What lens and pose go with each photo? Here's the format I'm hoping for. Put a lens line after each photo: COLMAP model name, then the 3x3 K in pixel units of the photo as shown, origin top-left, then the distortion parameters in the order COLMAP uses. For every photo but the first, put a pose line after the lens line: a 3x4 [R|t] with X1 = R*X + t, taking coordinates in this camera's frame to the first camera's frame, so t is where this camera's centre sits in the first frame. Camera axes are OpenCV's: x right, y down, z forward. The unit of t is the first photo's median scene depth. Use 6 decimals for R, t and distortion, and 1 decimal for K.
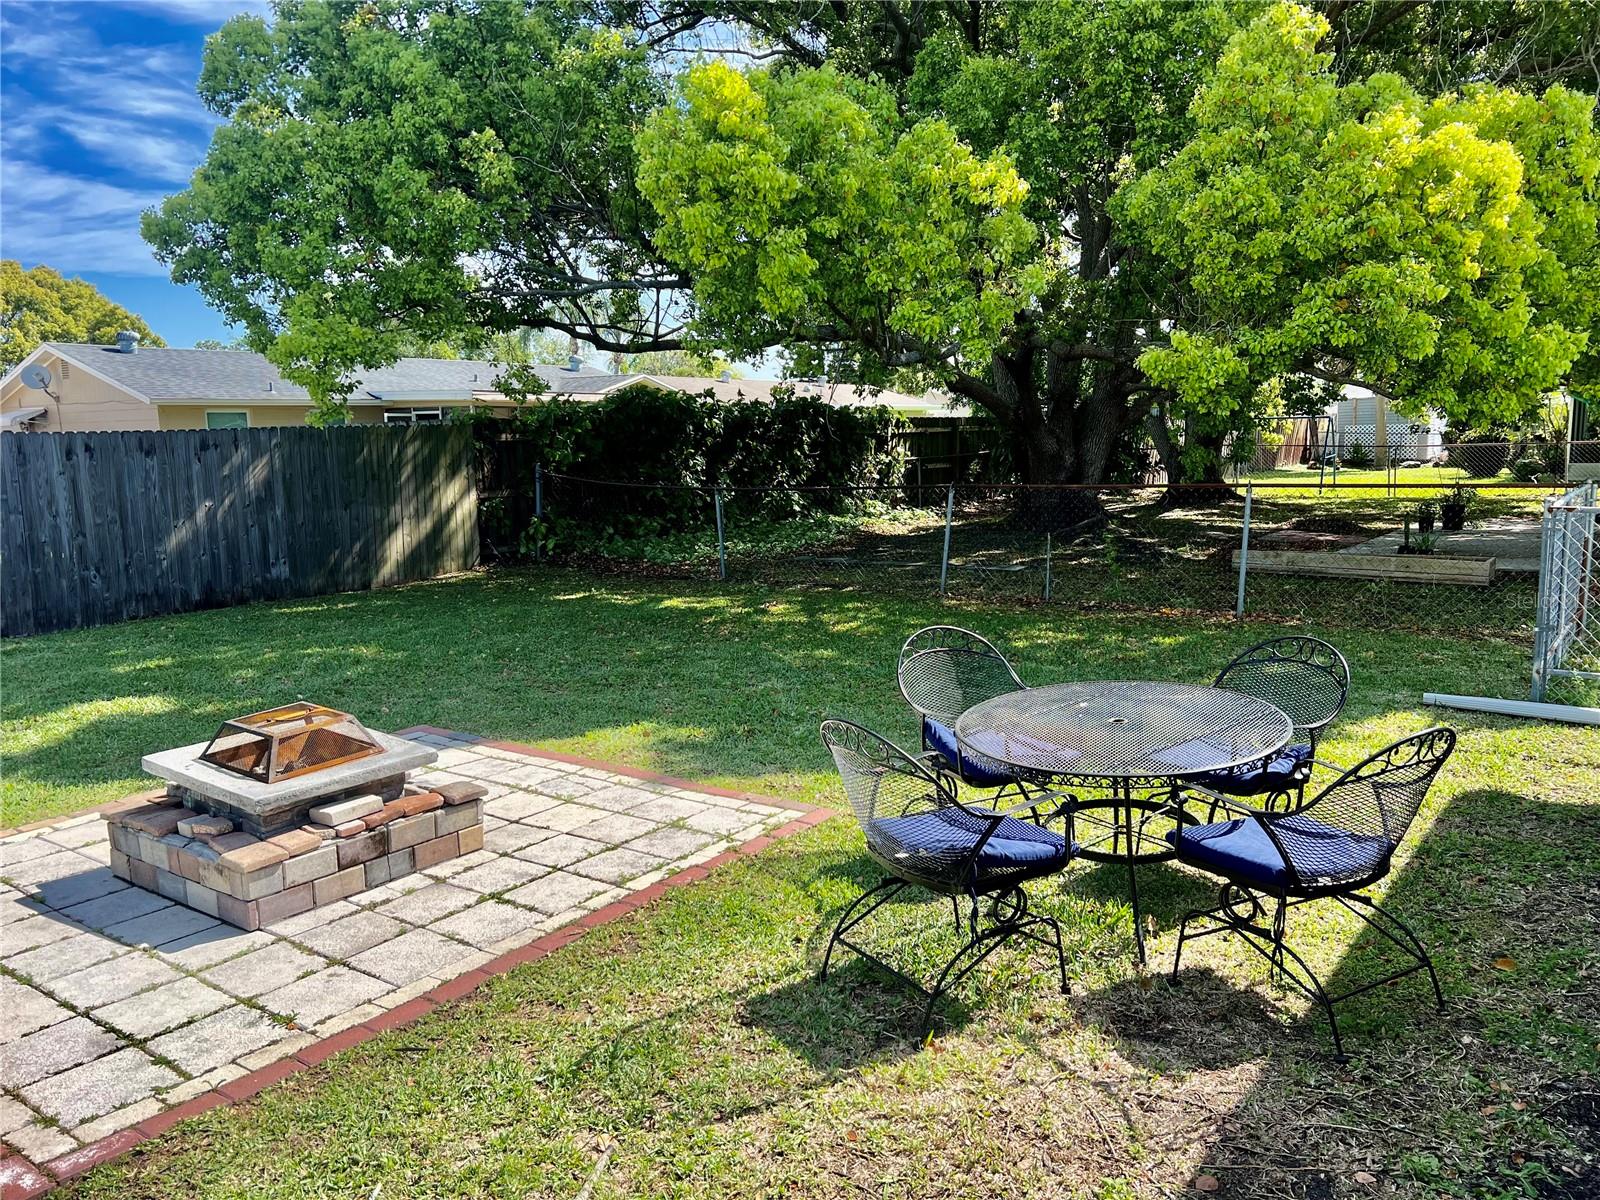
lens RADIAL K [[1202.2, 0, 806.2], [0, 1202.2, 602.0], [0, 0, 1]] dist [0.060295, -0.069765]
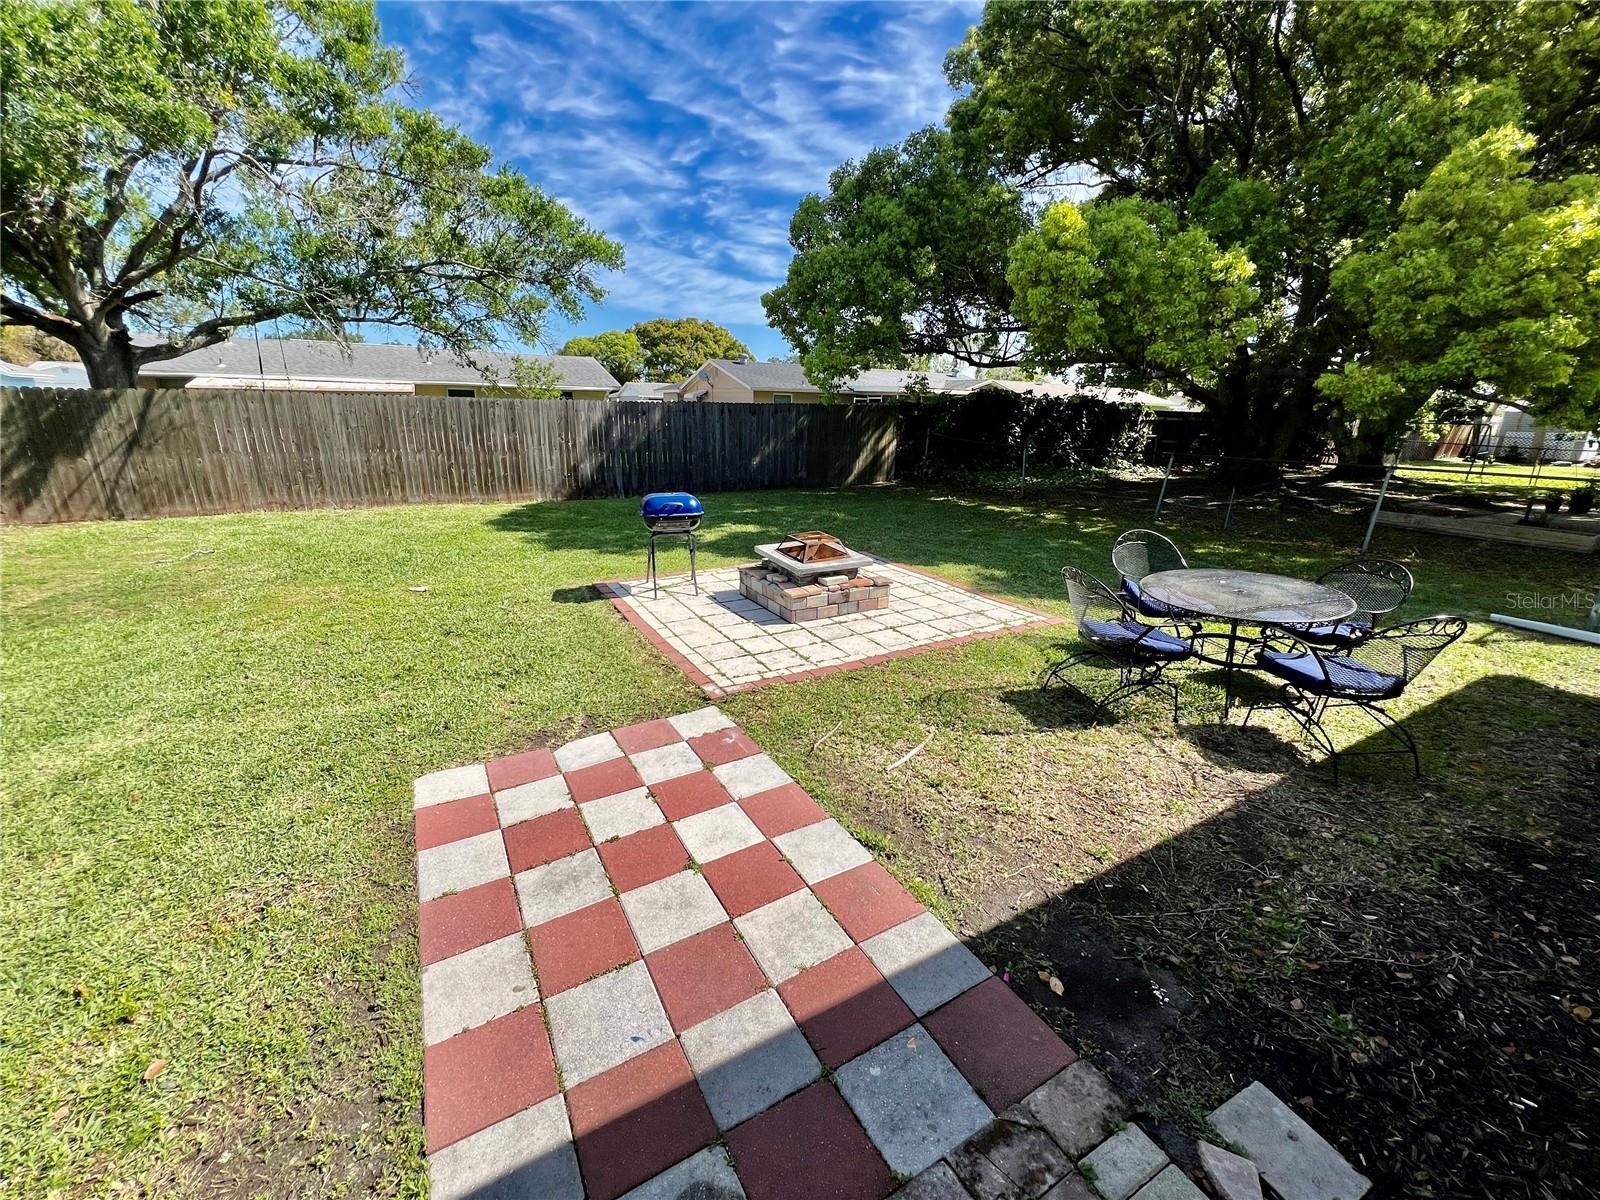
lens RADIAL K [[640.8, 0, 796.9], [0, 640.8, 594.6], [0, 0, 1]] dist [-0.001942, 0.000165]
pose [[0.915637, 0.150081, -0.372941, 0.008481], [-0.096563, 0.982648, 0.158363, 0.013597], [0.390237, -0.108990, 0.914241, -0.109866]]
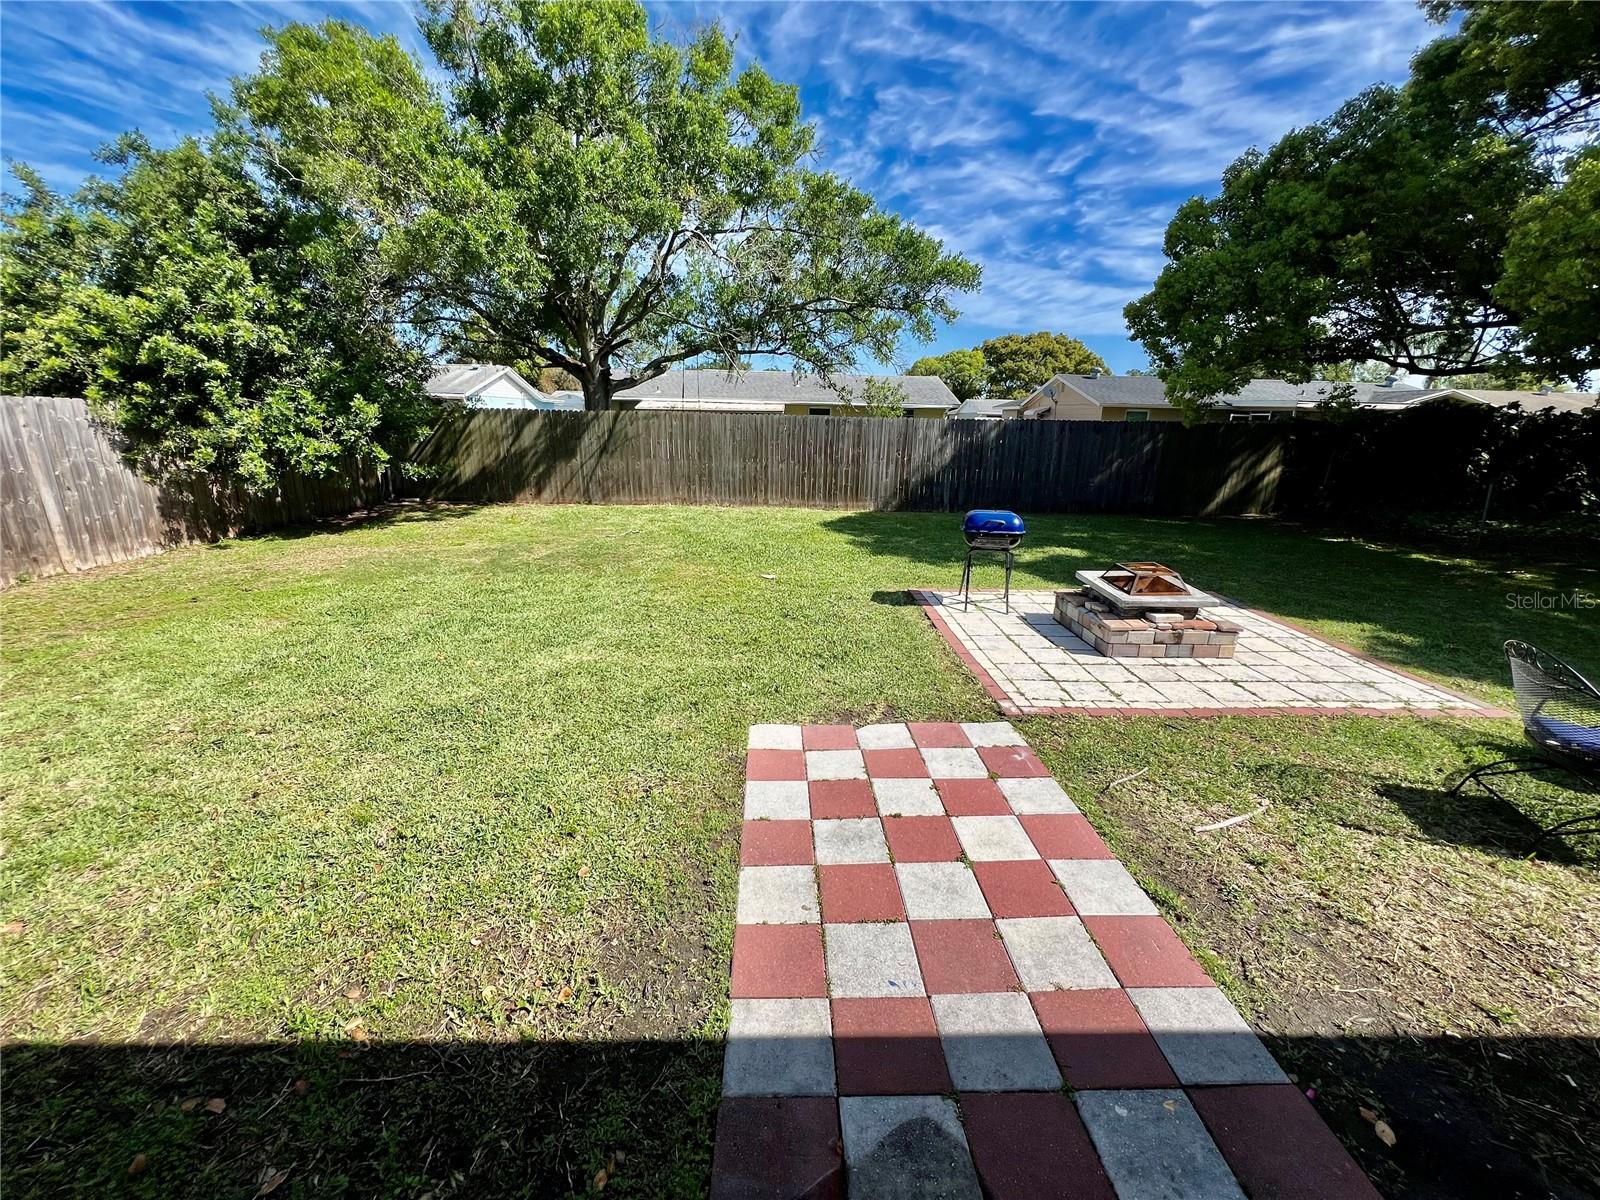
lens RADIAL K [[640.8, 0, 798.1], [0, 640.8, 597.2], [0, 0, 1]] dist [-0.001942, 0.000165]
pose [[0.616171, 0.245293, -0.748442, 0.037181], [-0.146039, 0.969370, 0.197470, 0.013462], [0.773955, -0.012373, 0.633120, -0.146041]]
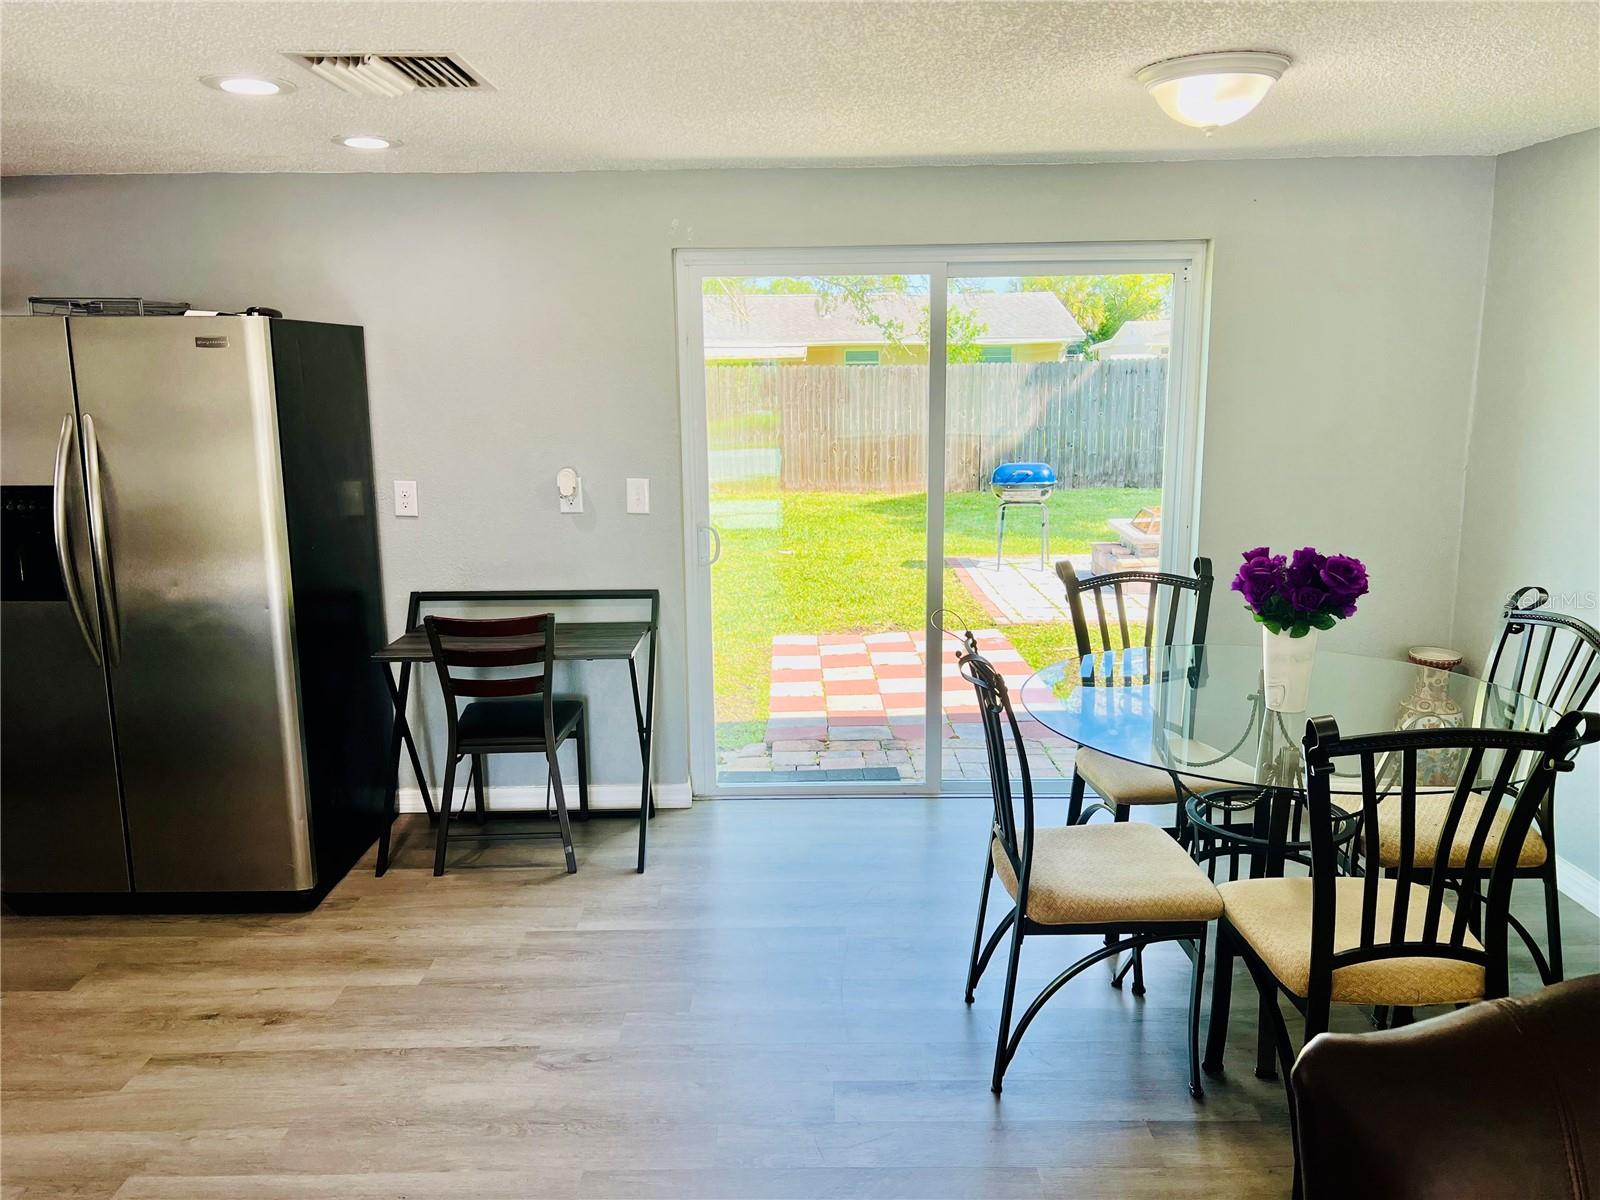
lens RADIAL K [[1202.2, 0, 804.5], [0, 1202.2, 603.9], [0, 0, 1]] dist [0.060295, -0.069765]
pose [[0.597185, 0.170788, -0.783710, 0.781175], [-0.114930, 0.985206, 0.127123, 0.057502], [0.793827, 0.014156, 0.607979, -0.681725]]
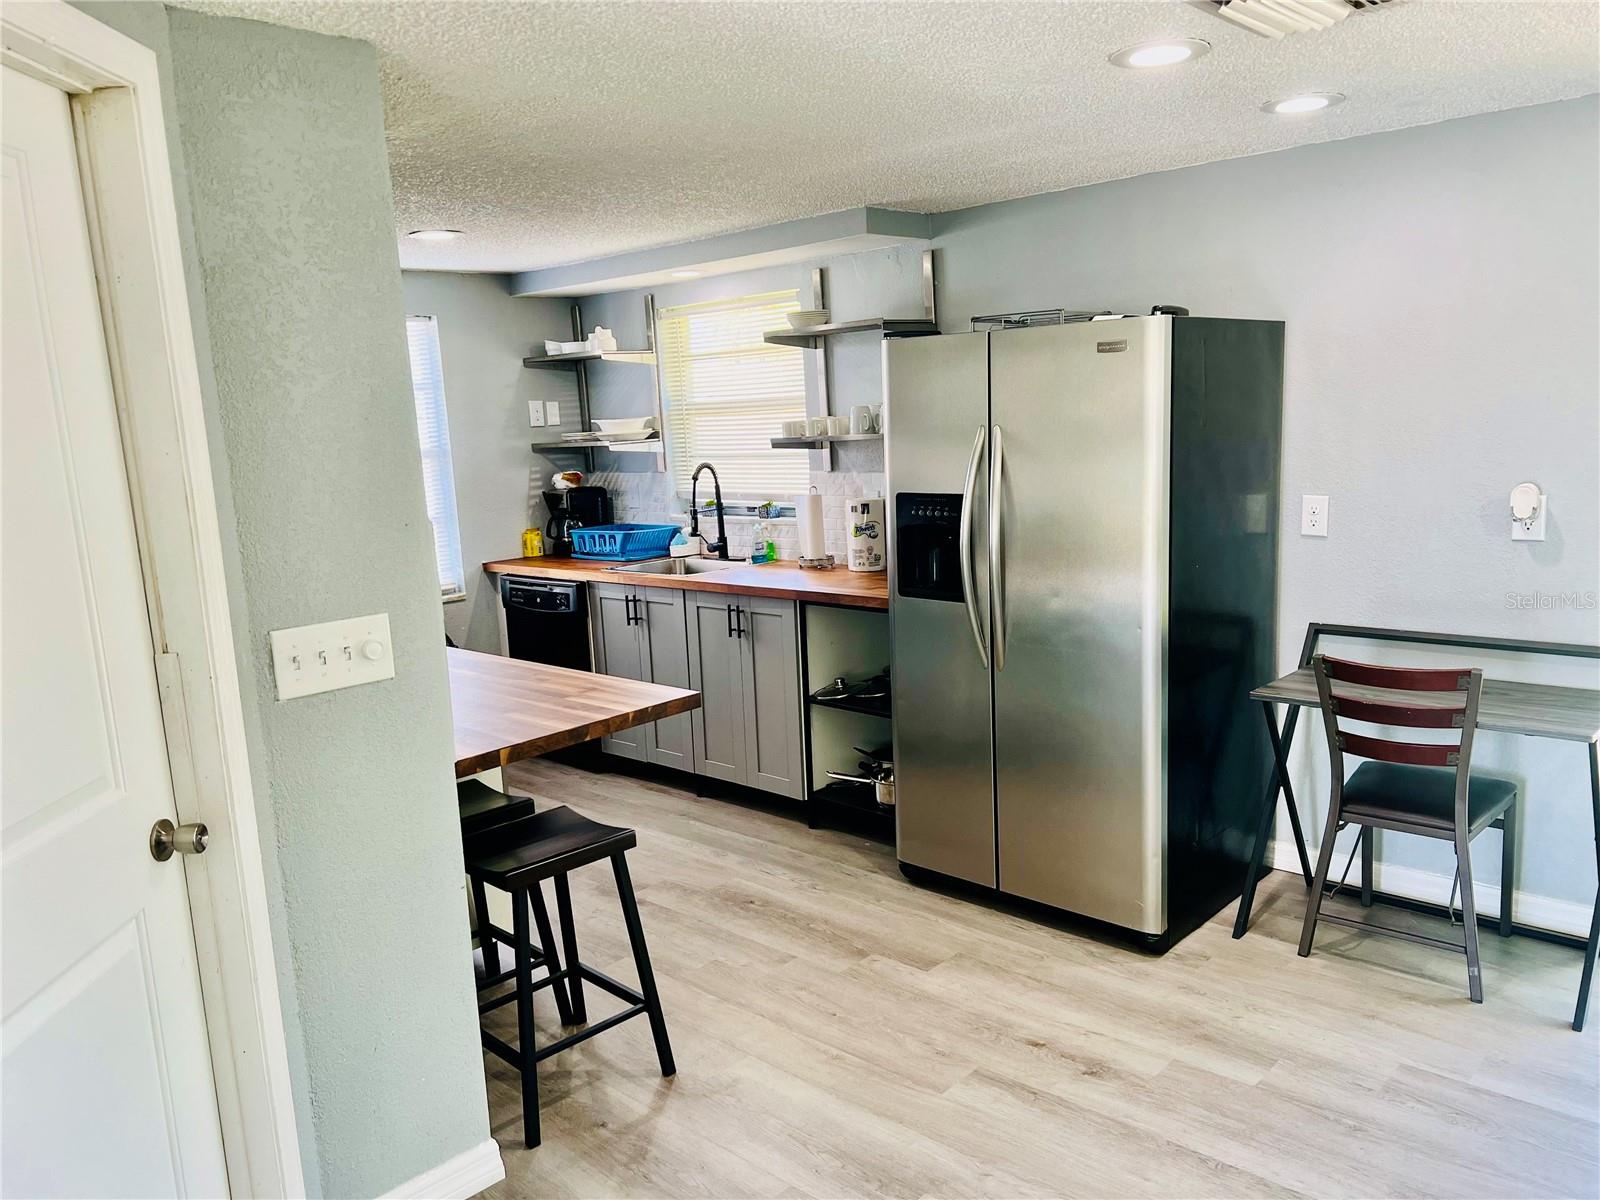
lens RADIAL K [[1202.2, 0, 812.4], [0, 1202.2, 616.9], [0, 0, 1]] dist [0.060295, -0.069765]
pose [[-0.102549, 0.197960, -0.974831, 0.701252], [-0.087349, 0.974420, 0.207065, 0.058571], [0.990885, 0.106385, -0.082634, -0.623516]]
